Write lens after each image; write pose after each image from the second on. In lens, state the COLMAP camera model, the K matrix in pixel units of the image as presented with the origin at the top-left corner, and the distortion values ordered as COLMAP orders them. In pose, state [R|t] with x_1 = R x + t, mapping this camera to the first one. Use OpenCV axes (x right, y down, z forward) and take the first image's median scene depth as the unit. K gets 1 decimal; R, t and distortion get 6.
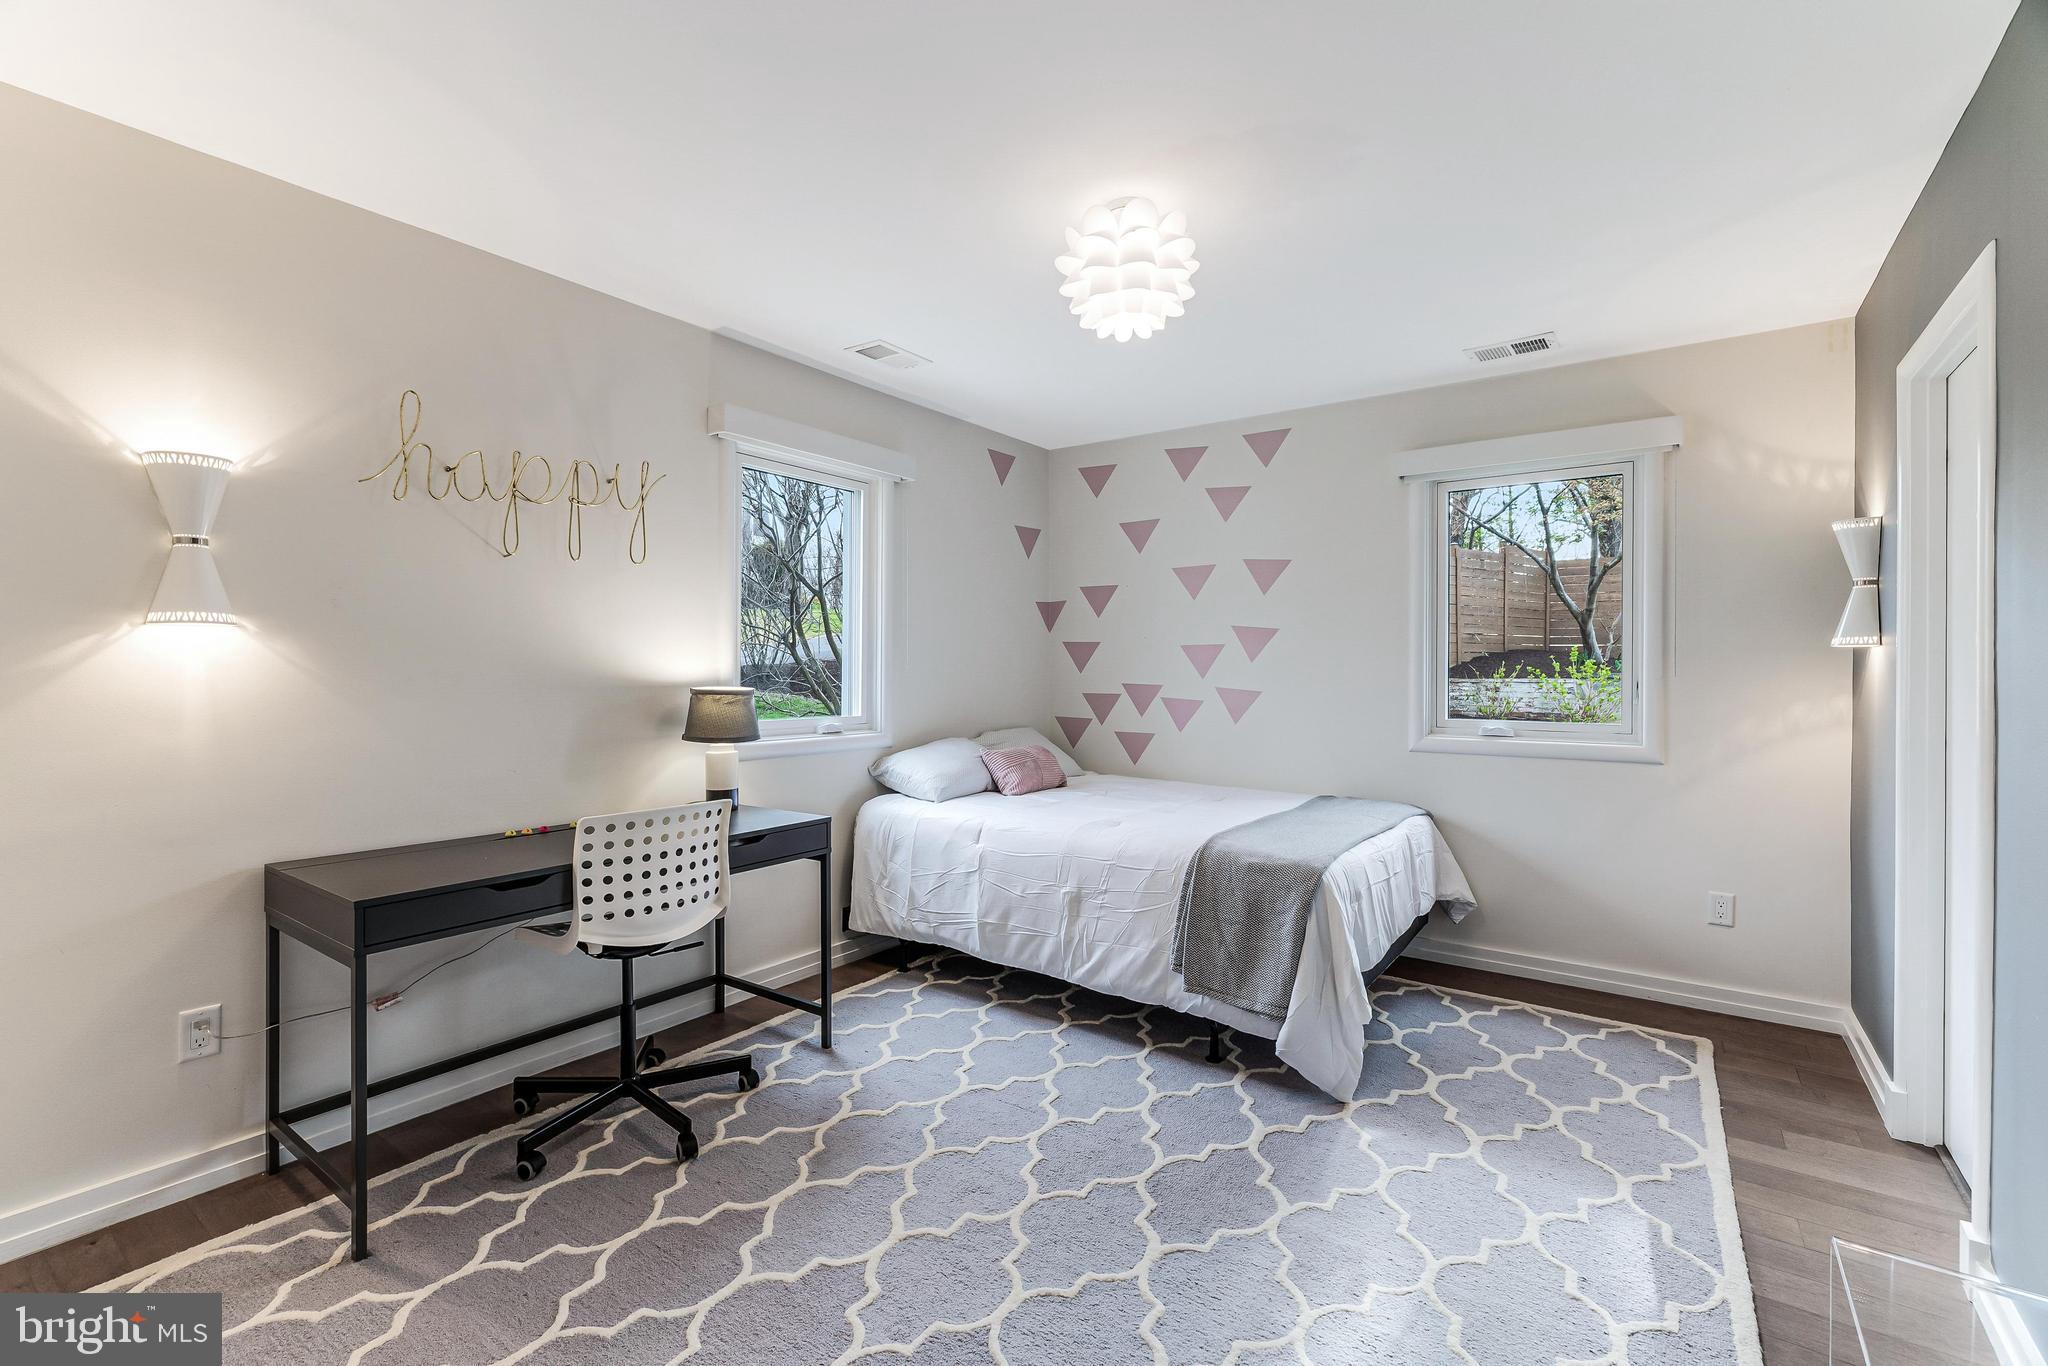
lens RADIAL K [[869.5, 0, 1023.5], [0, 869.5, 675.3], [0, 0, 1]] dist [0.001243, 0.000166]
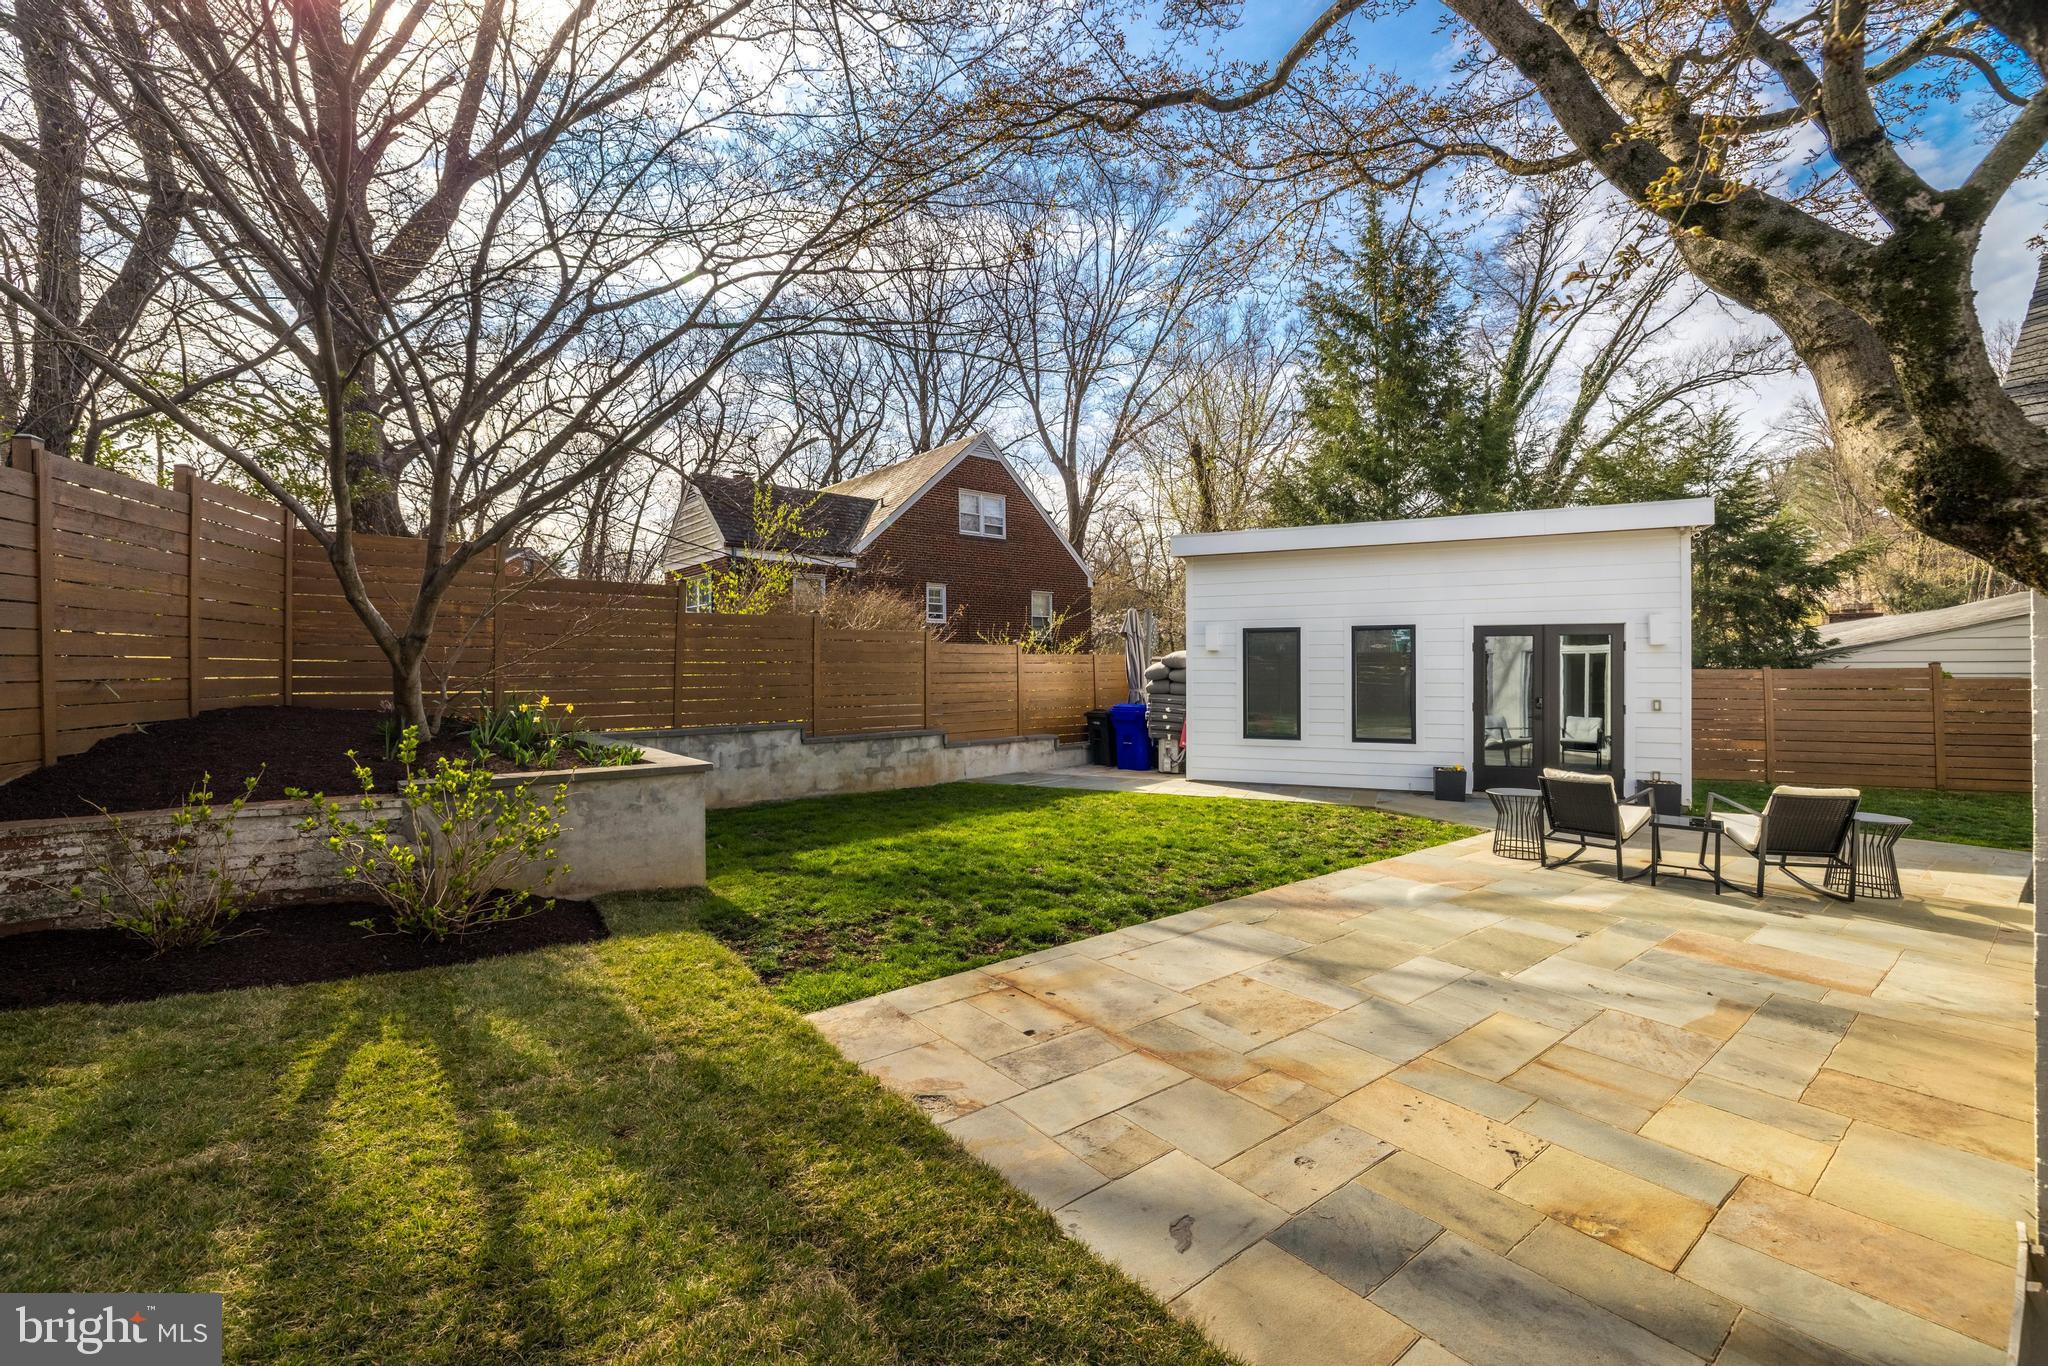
lens RADIAL K [[855.6, 0, 1022.7], [0, 855.6, 678.8], [0, 0, 1]] dist [0.001334, -0.000046]
pose [[0.262432, -0.011702, 0.964880, 0.278662], [0.012307, 0.999886, 0.008779, -0.050284], [-0.964872, 0.009571, 0.262546, 0.543754]]
